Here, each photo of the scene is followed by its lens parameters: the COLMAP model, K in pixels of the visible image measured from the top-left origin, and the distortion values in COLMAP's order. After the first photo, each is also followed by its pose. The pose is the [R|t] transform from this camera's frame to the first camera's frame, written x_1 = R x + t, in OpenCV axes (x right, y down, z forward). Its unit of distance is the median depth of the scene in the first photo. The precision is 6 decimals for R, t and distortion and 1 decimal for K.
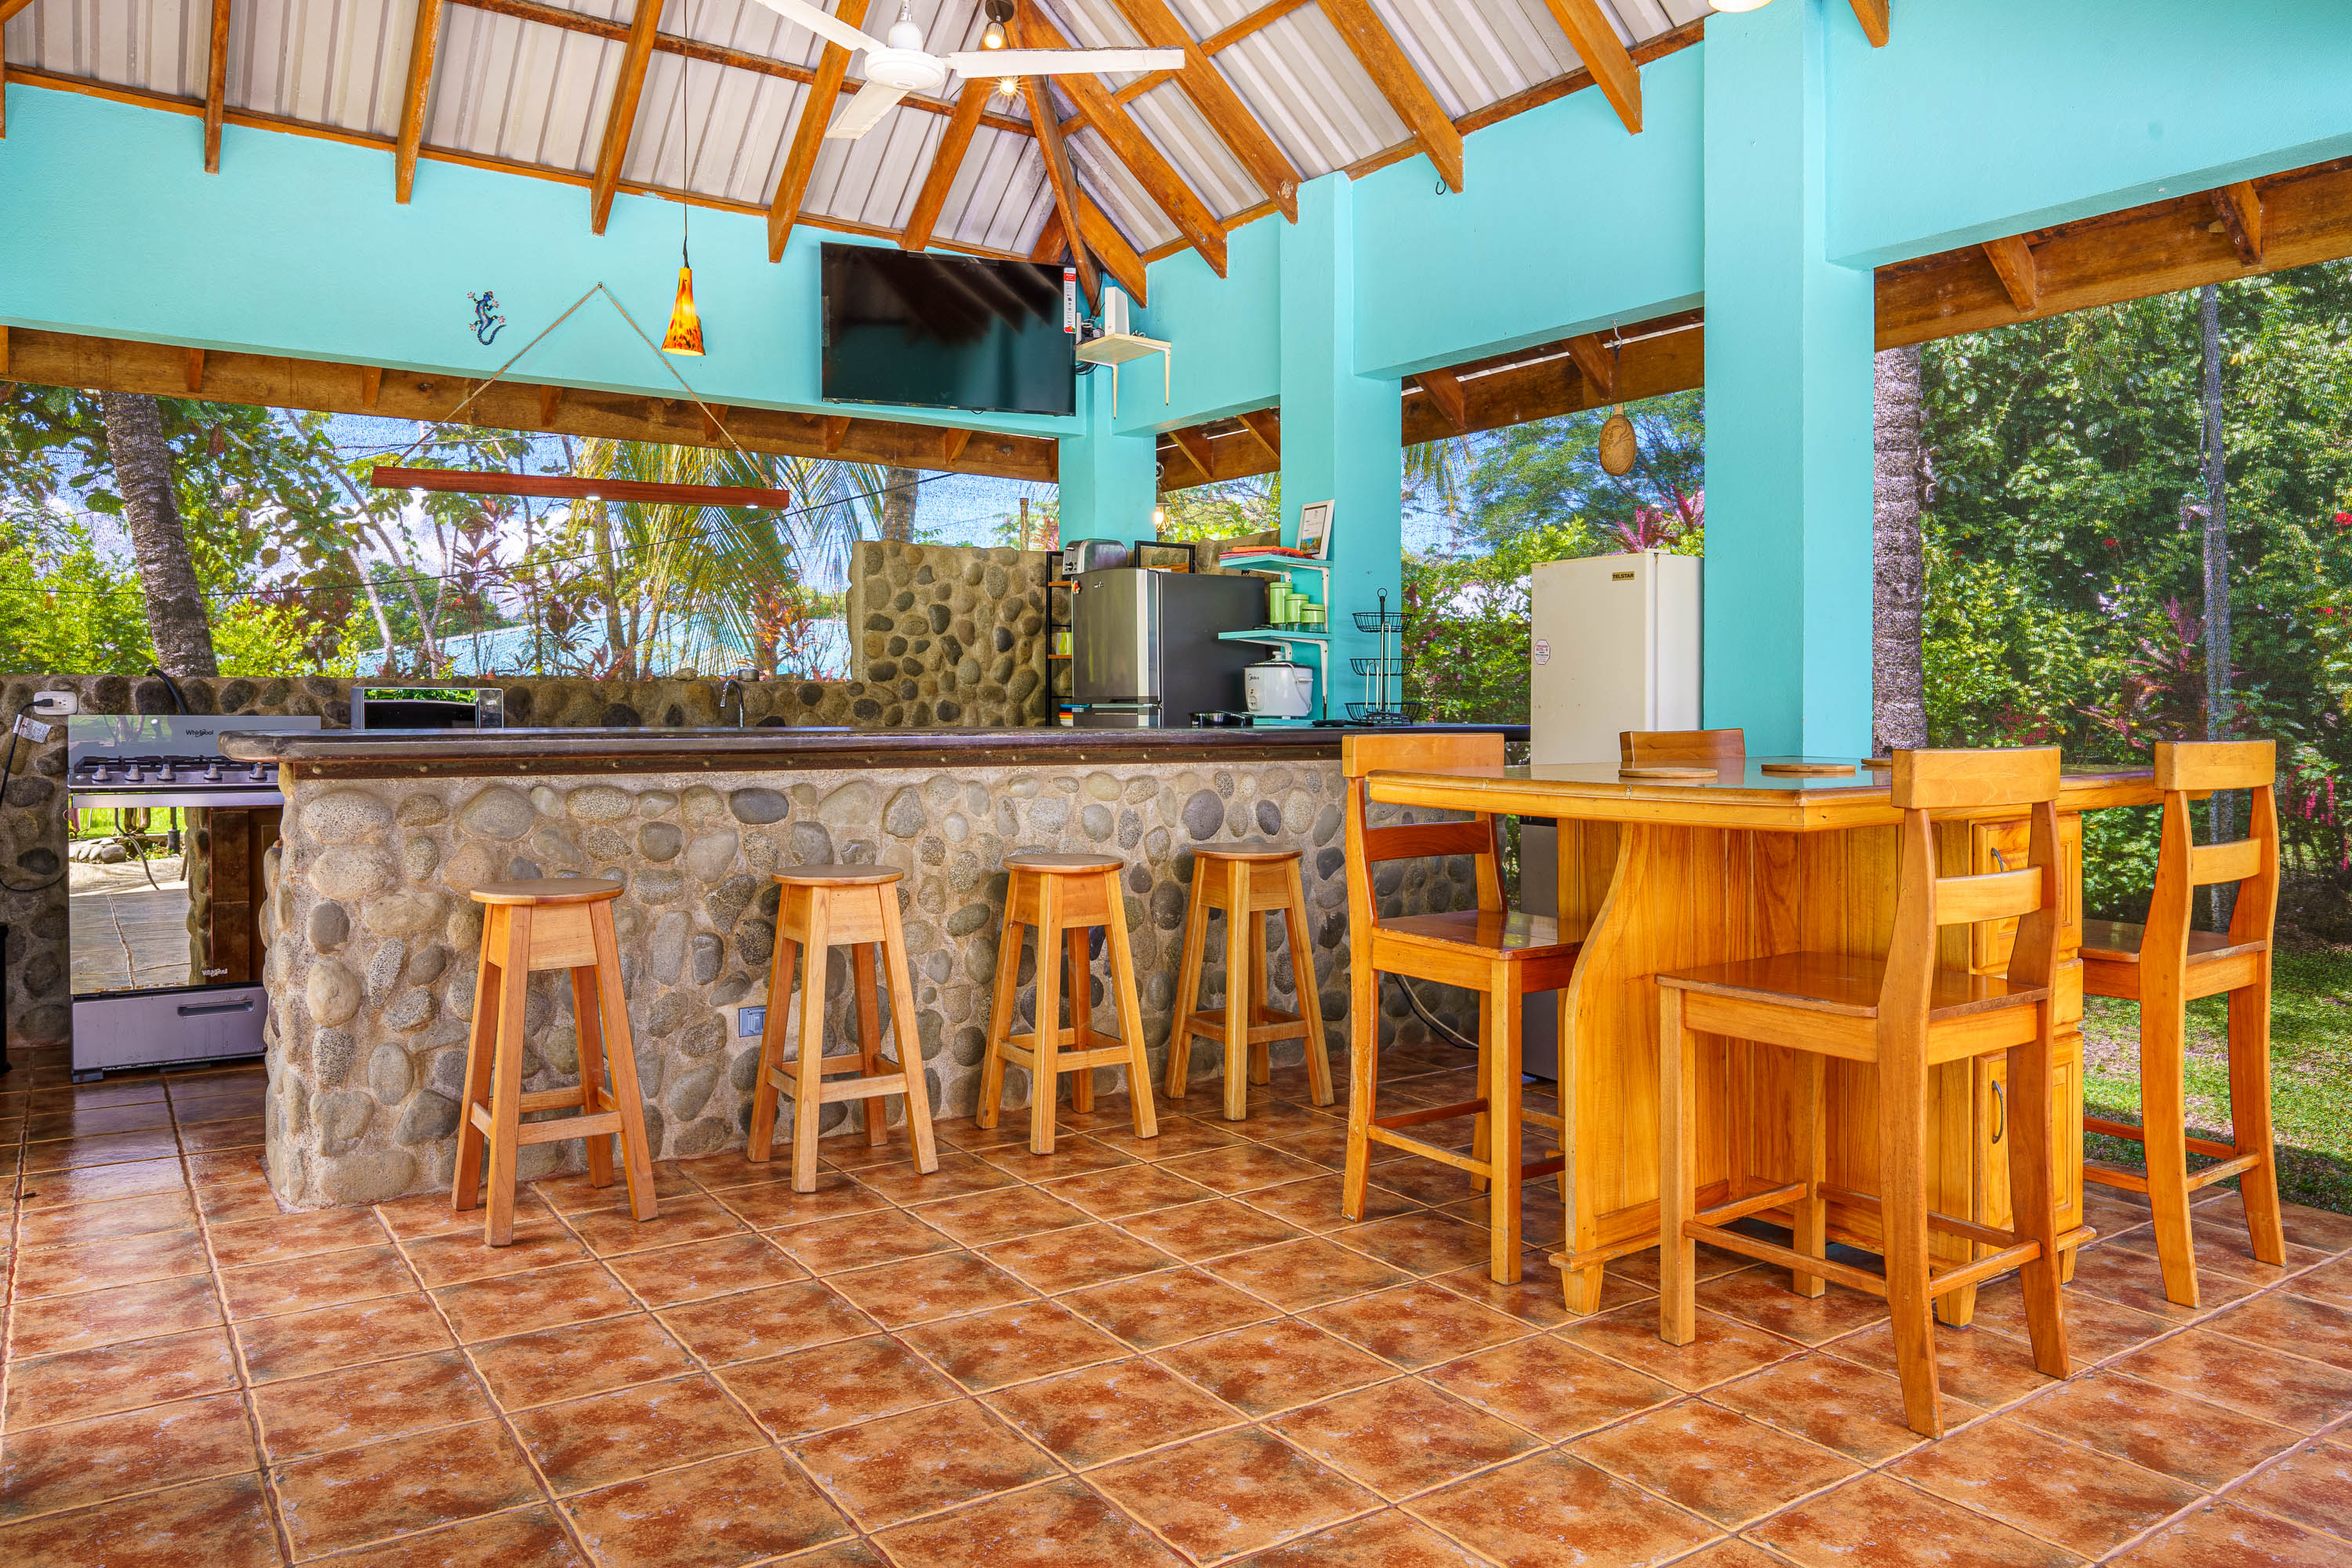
lens RADIAL K [[1662.1, 0, 1173.0], [0, 1662.1, 782.2], [0, 0, 1]] dist [0.002073, -0.000822]
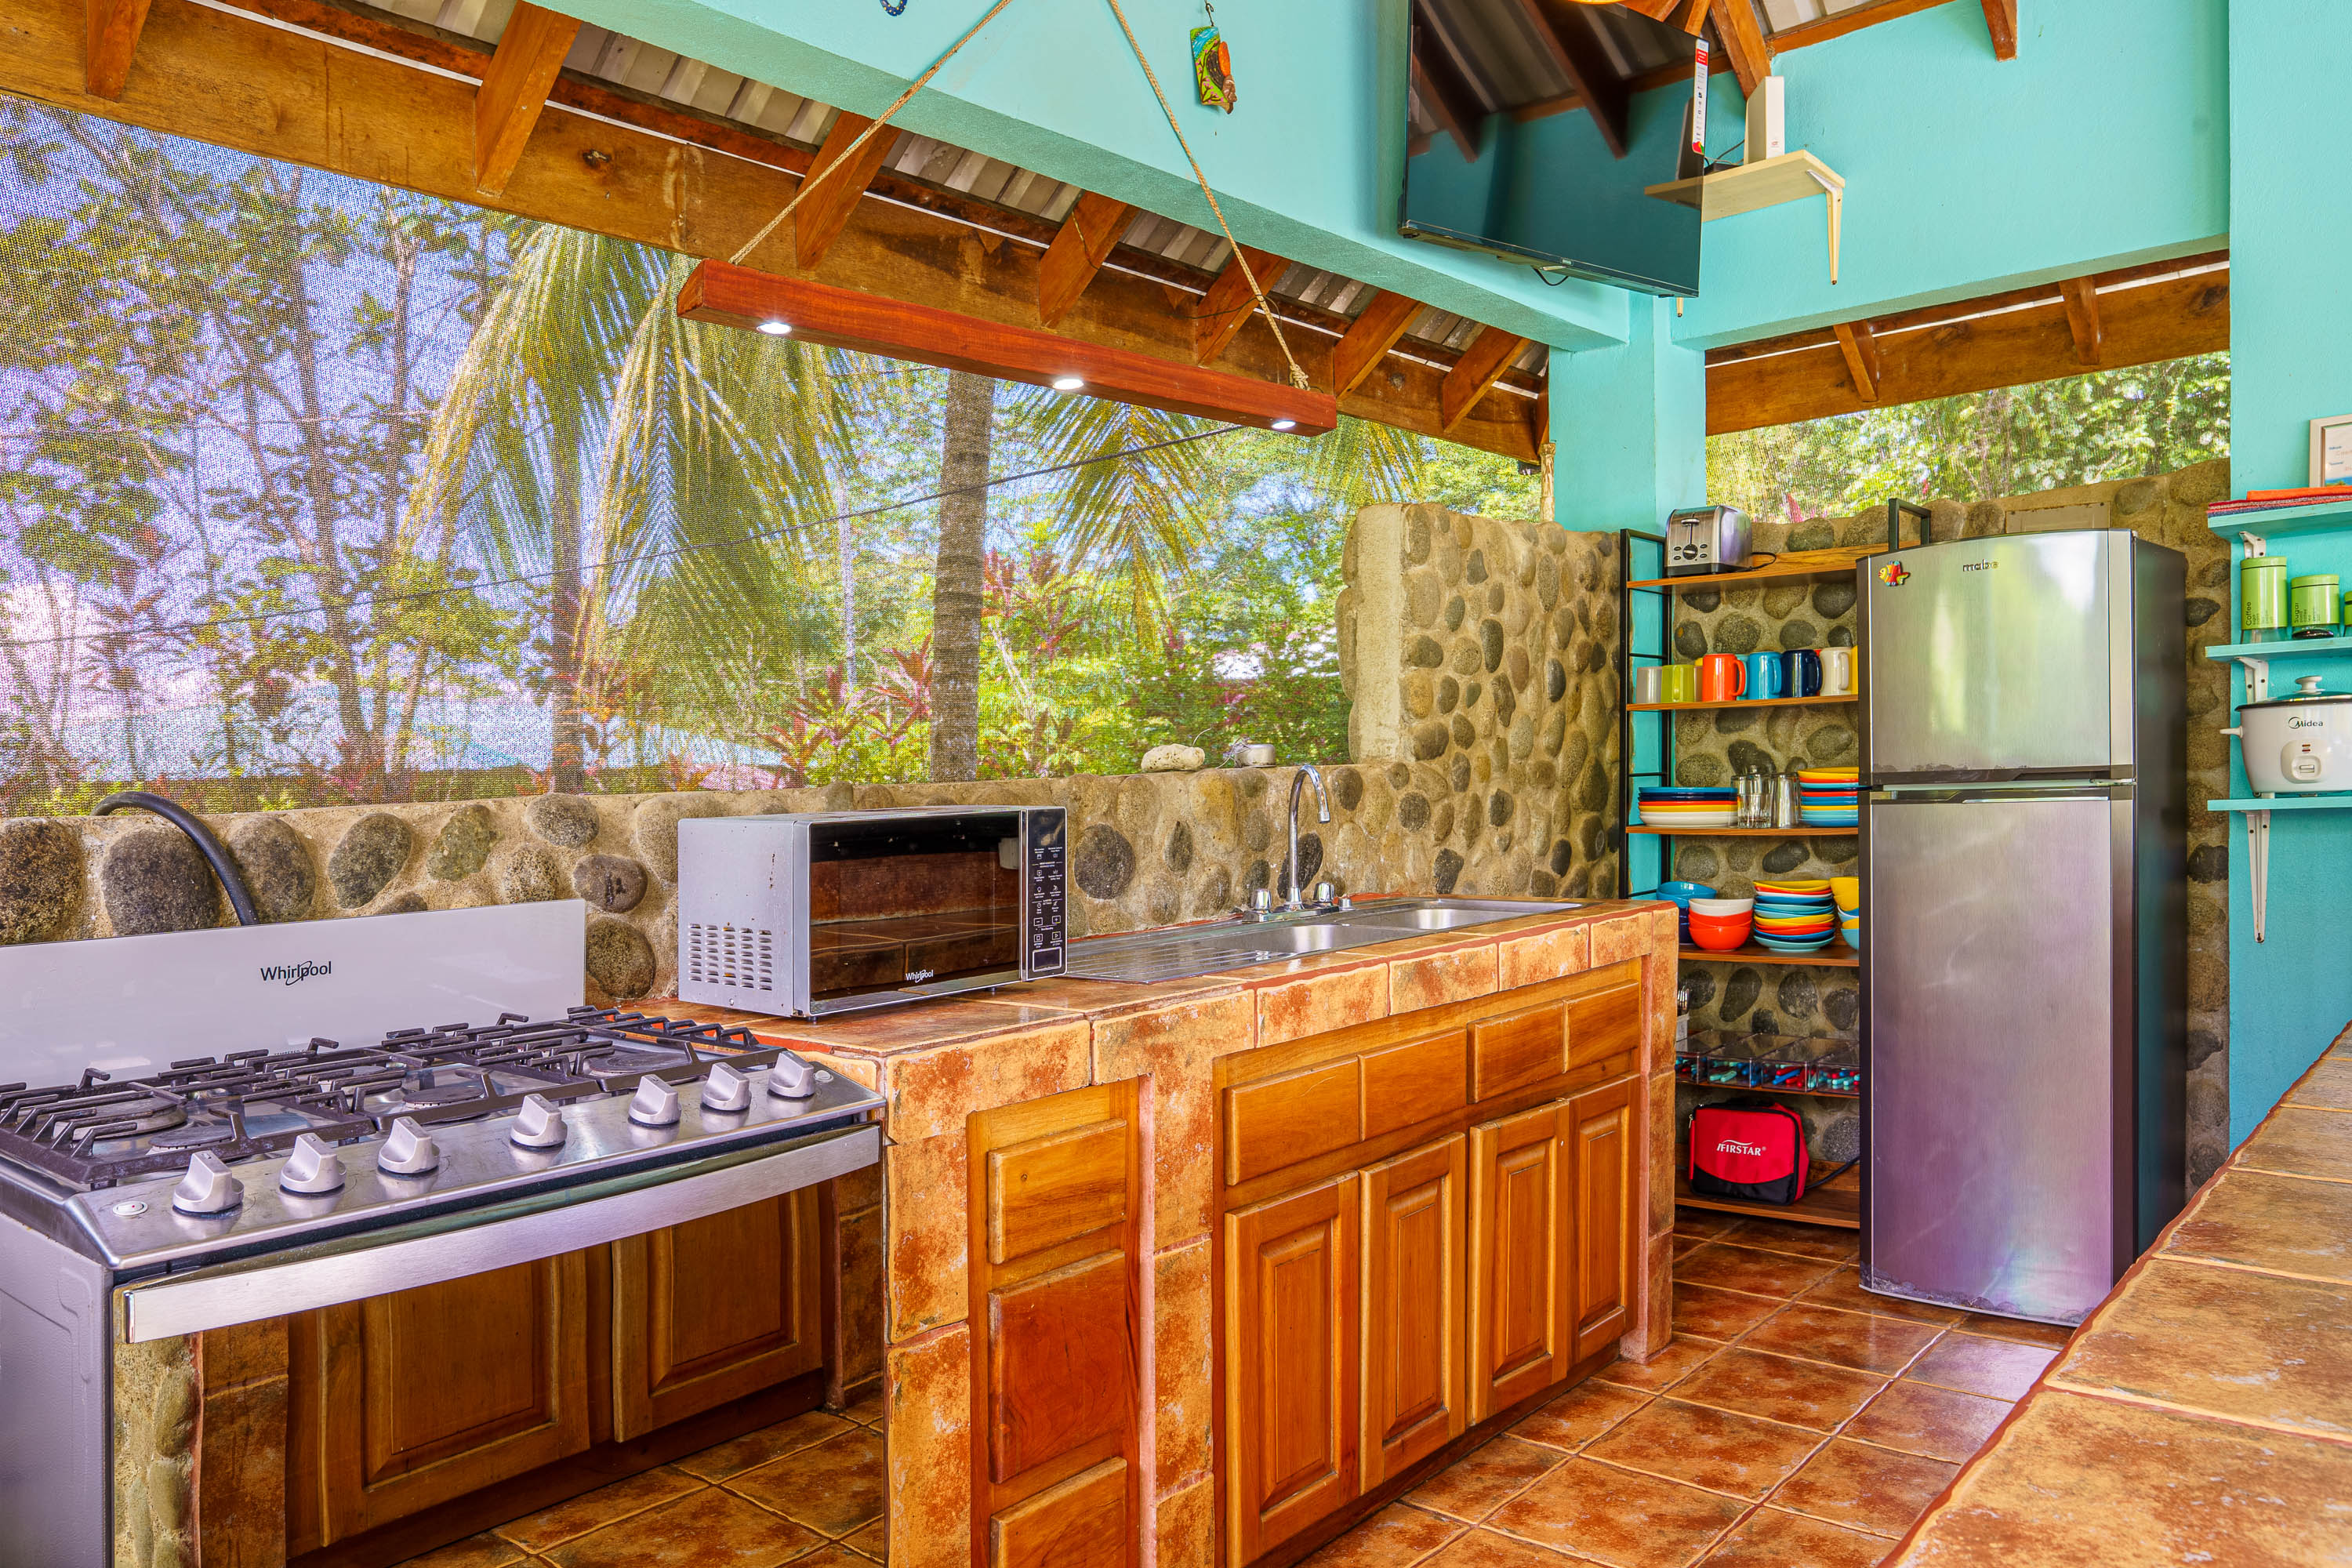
lens RADIAL K [[1662.1, 0, 1177.2], [0, 1662.1, 786.3], [0, 0, 1]] dist [0.002073, -0.000822]
pose [[0.966303, -0.041450, 0.254049, -0.390815], [0.051360, 0.998151, -0.032498, -0.037908], [-0.252232, 0.044451, 0.966645, 0.486507]]
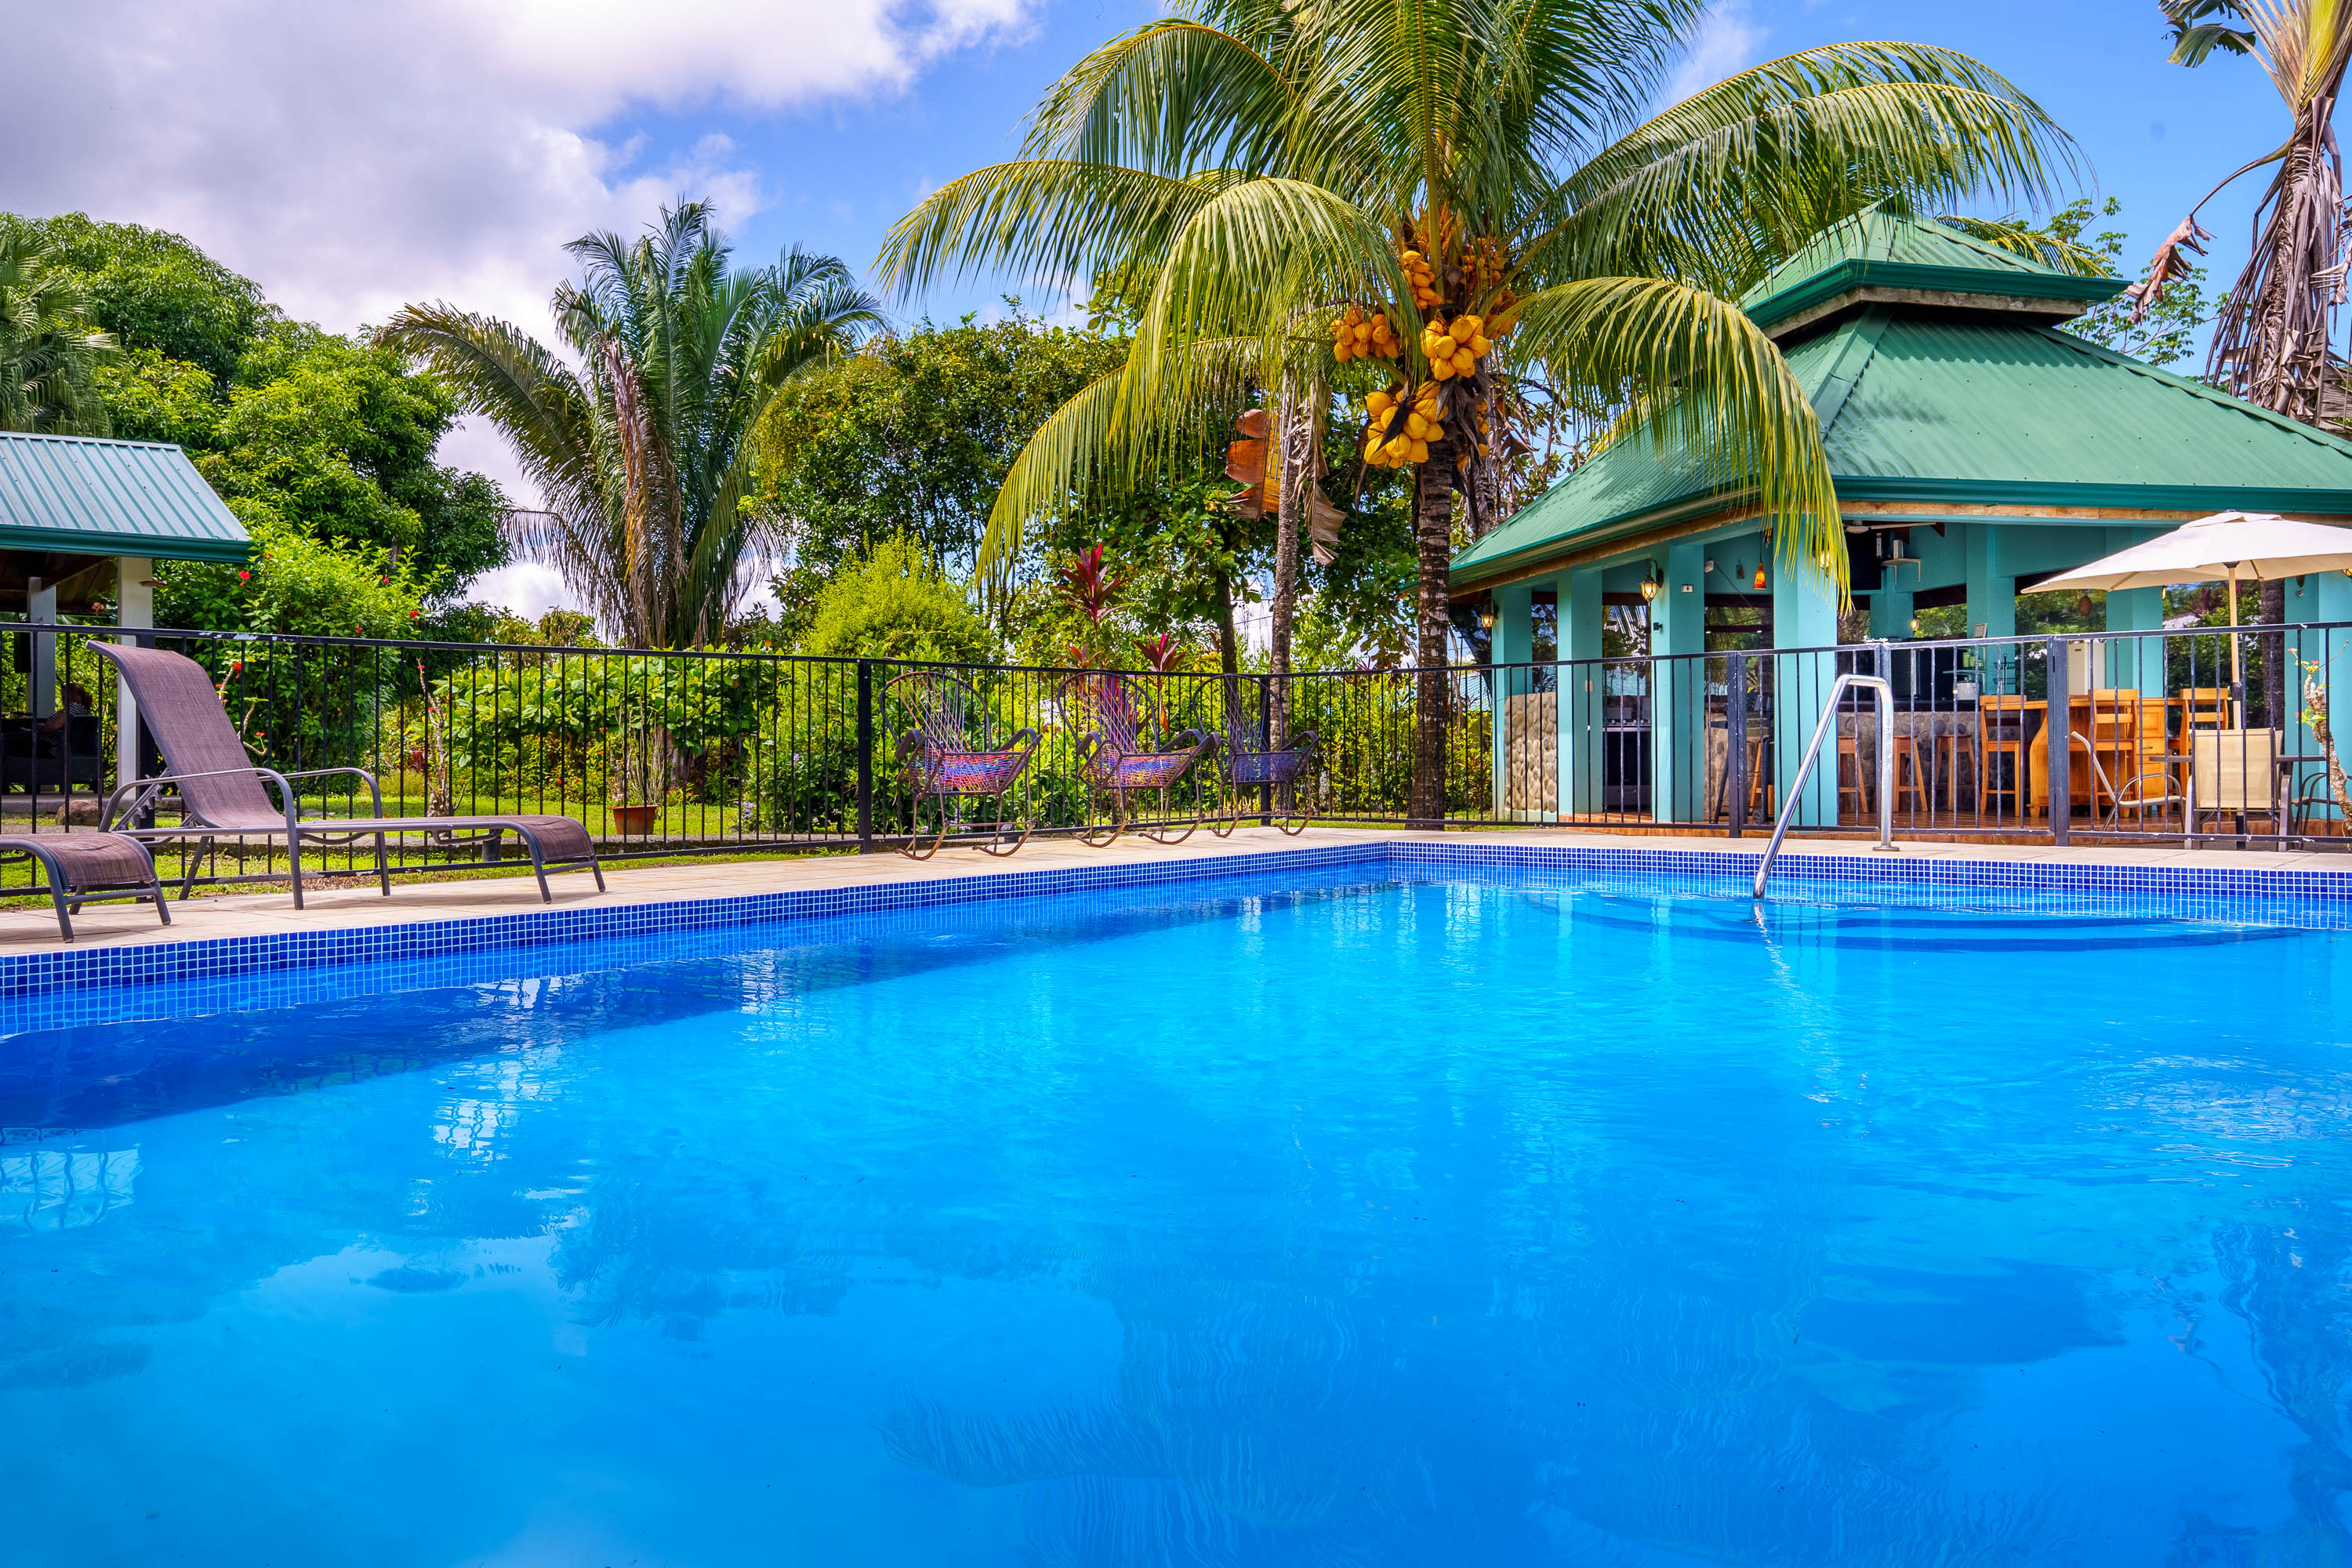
lens RADIAL K [[1662.1, 0, 1176.7], [0, 1662.1, 769.7], [0, 0, 1]] dist [0.002073, -0.000822]
pose [[0.922032, -0.001586, -0.387111, -0.065746], [-0.013400, 0.999262, -0.036010, 0.161164], [0.386883, 0.038389, 0.921329, -1.726289]]
